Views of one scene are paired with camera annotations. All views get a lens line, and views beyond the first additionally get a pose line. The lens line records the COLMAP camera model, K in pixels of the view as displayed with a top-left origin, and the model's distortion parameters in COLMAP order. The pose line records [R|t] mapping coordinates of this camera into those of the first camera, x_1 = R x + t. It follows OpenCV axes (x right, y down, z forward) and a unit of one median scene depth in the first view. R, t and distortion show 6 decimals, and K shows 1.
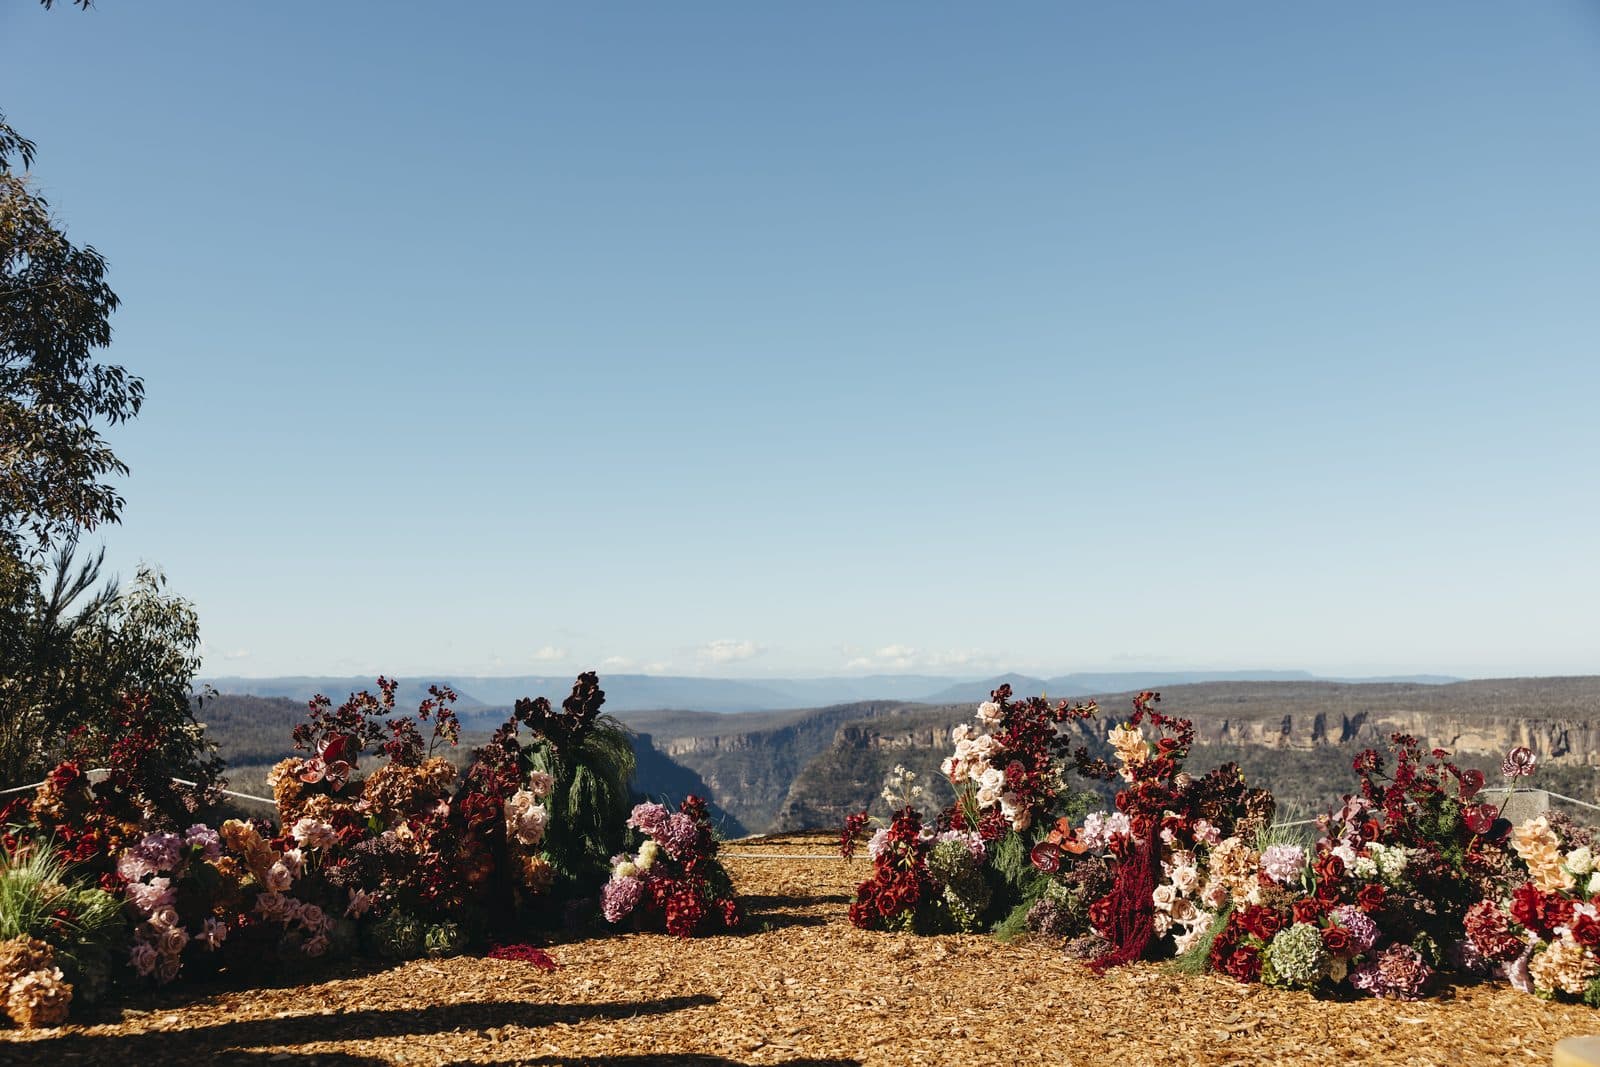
lens RADIAL K [[2034.9, 0, 784.9], [0, 2034.9, 534.6], [0, 0, 1]] dist [0.018994, 0.000000]
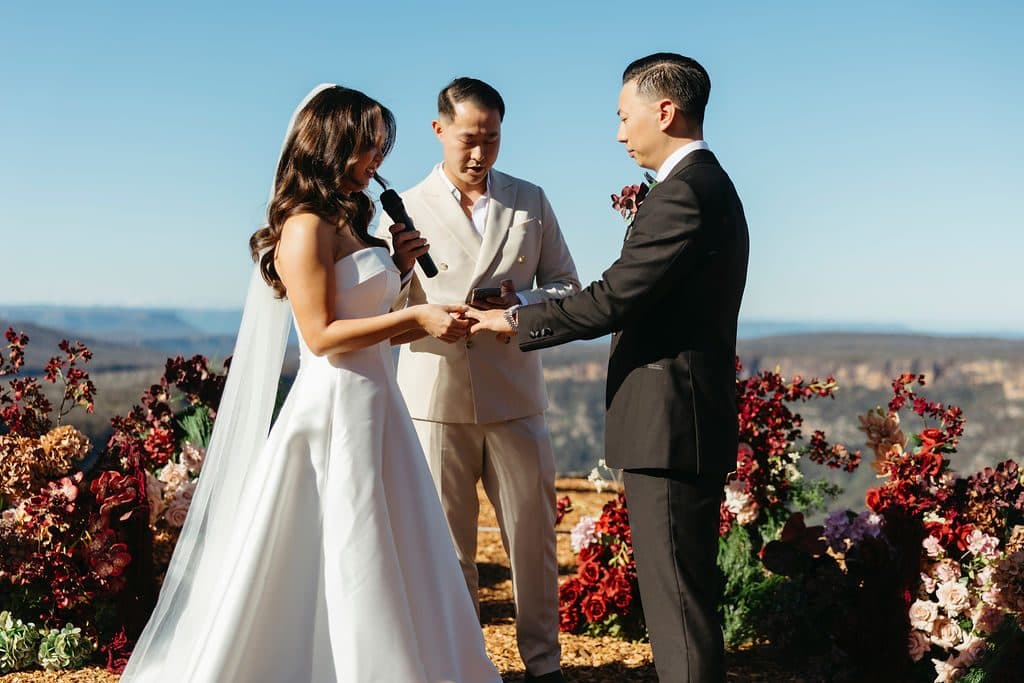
lens RADIAL K [[1302.3, 0, 515.1], [0, 1302.3, 342.9], [0, 0, 1]] dist [0.018994, 0.000000]
pose [[0.998238, 0.026939, 0.052875, -0.015315], [-0.032289, 0.994147, 0.103100, 0.013811], [-0.049788, -0.104626, 0.993265, 0.461148]]
